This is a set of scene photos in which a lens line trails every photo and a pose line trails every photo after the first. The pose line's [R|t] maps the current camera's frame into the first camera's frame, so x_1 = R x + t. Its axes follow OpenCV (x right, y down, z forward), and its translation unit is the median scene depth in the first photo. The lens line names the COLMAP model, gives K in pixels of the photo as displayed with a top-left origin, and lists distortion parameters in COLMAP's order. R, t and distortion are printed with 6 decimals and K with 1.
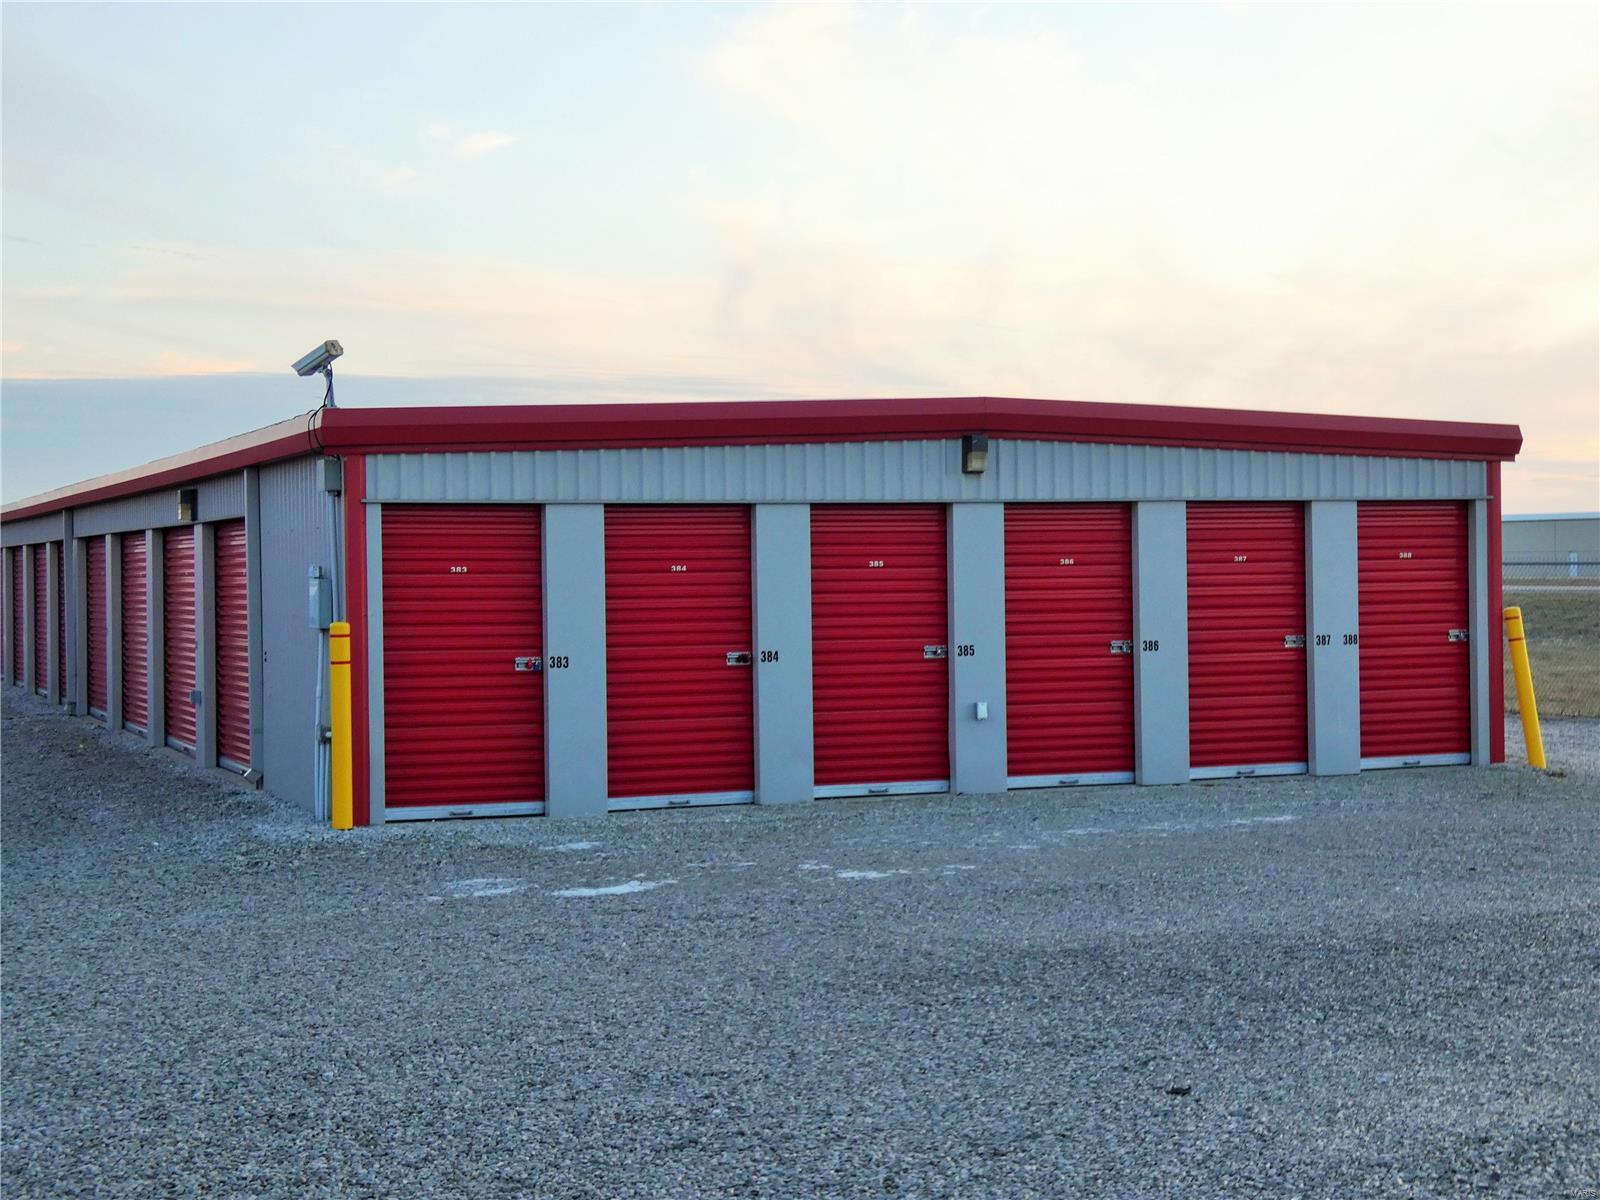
lens RADIAL K [[2521.8, 0, 785.2], [0, 2521.8, 591.5], [0, 0, 1]] dist [0.085352, 0.000000]
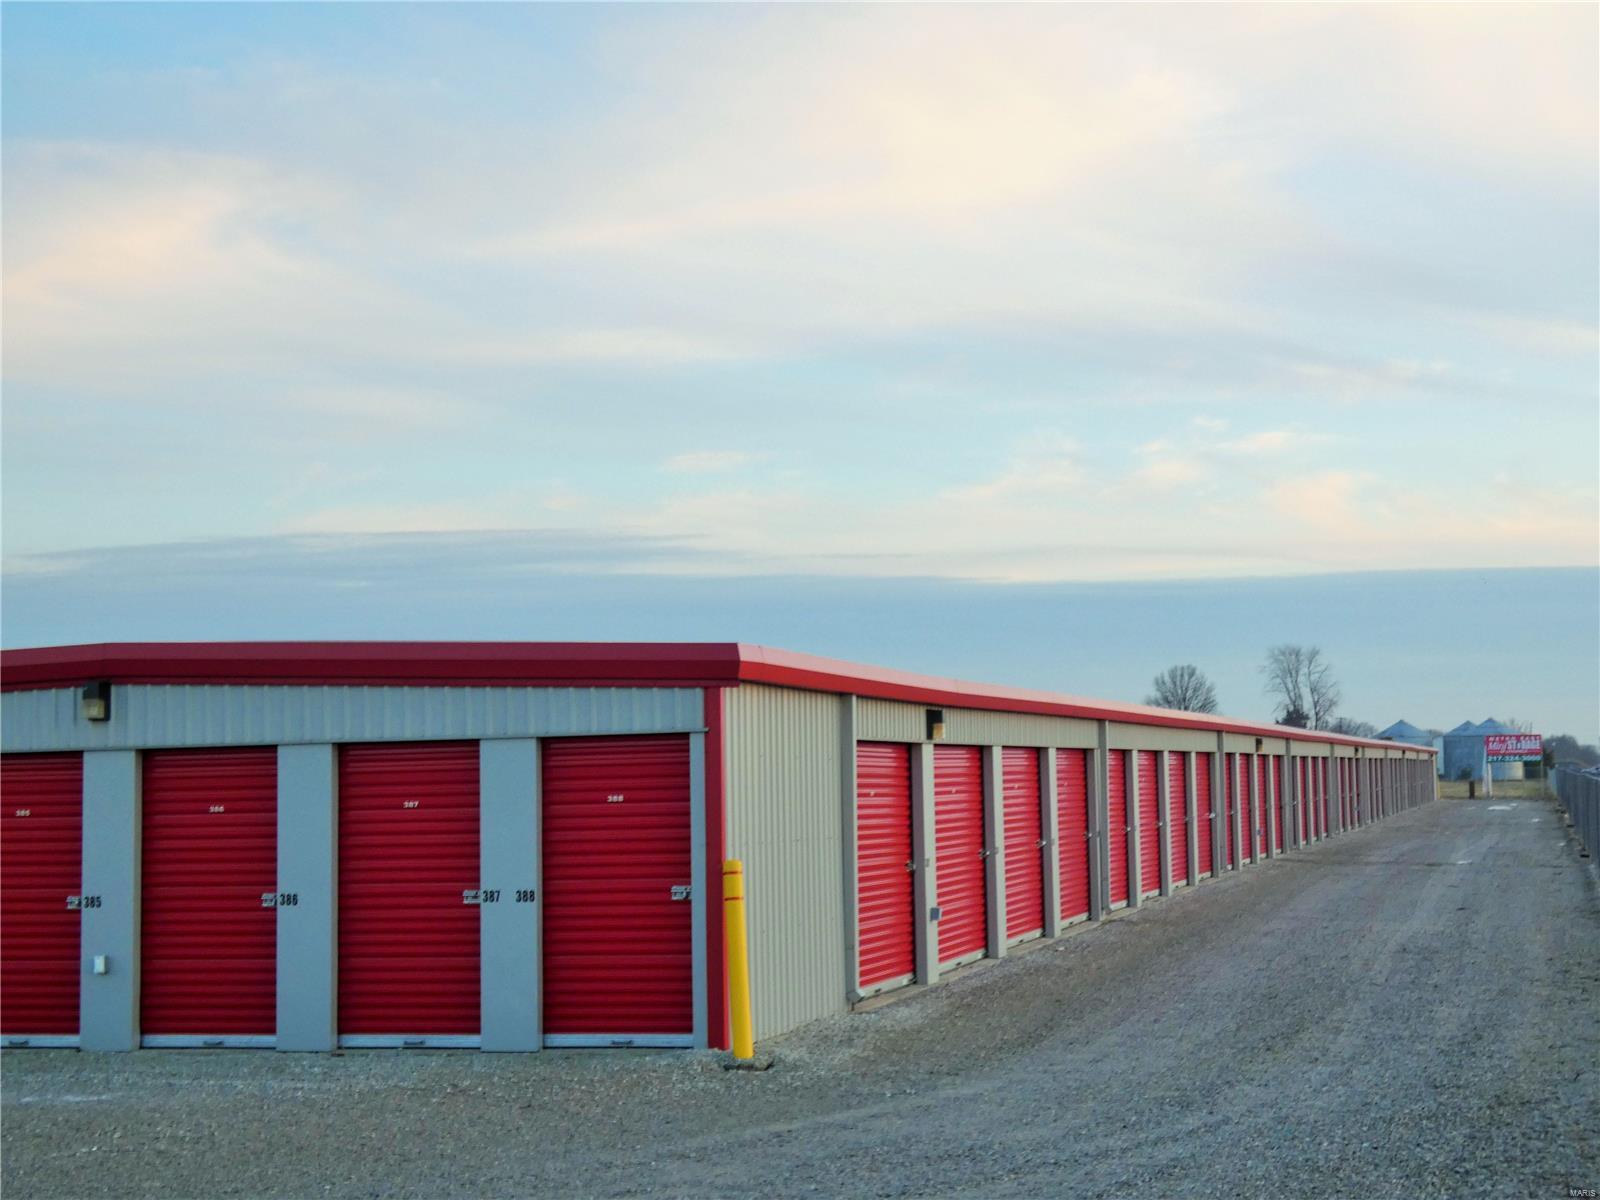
lens RADIAL K [[2521.8, 0, 809.1], [0, 2521.8, 583.3], [0, 0, 1]] dist [0.085352, 0.000000]
pose [[0.780668, -0.053894, -0.622618, 0.832188], [0.003734, 0.996659, -0.081588, -0.016798], [0.624935, 0.061368, 0.778261, 0.363190]]
